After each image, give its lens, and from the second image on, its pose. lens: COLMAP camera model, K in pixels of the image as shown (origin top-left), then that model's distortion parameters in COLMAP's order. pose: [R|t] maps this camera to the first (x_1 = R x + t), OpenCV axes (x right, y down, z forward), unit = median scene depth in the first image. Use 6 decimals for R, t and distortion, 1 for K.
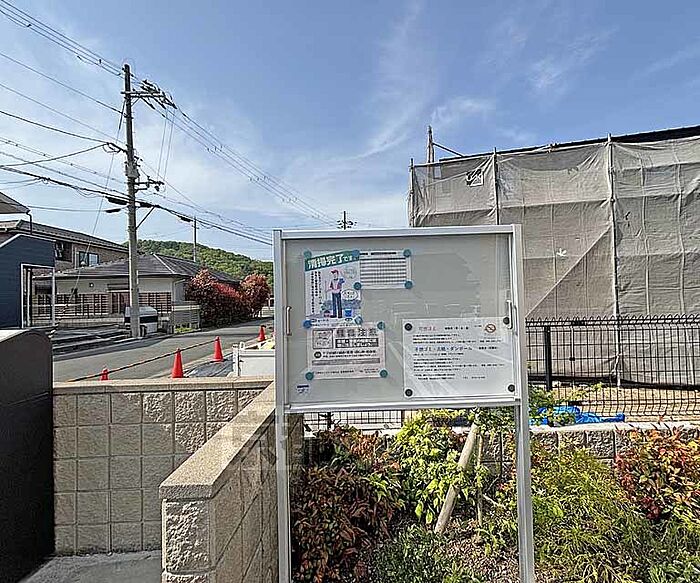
lens RADIAL K [[319.1, 0, 388.4], [0, 319.1, 286.6], [0, 0, 1]] dist [-0.002001, 0.002085]
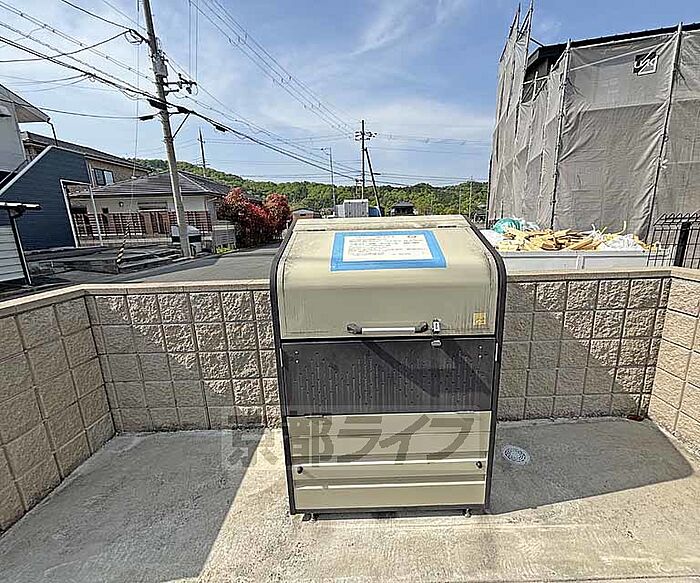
lens RADIAL K [[319.1, 0, 377.3], [0, 319.1, 287.8], [0, 0, 1]] dist [-0.002001, 0.002085]
pose [[0.999984, -0.005643, -0.001058, -0.202561], [0.005732, 0.970706, 0.240204, 0.016863], [-0.000329, -0.240206, 0.970722, 0.004073]]
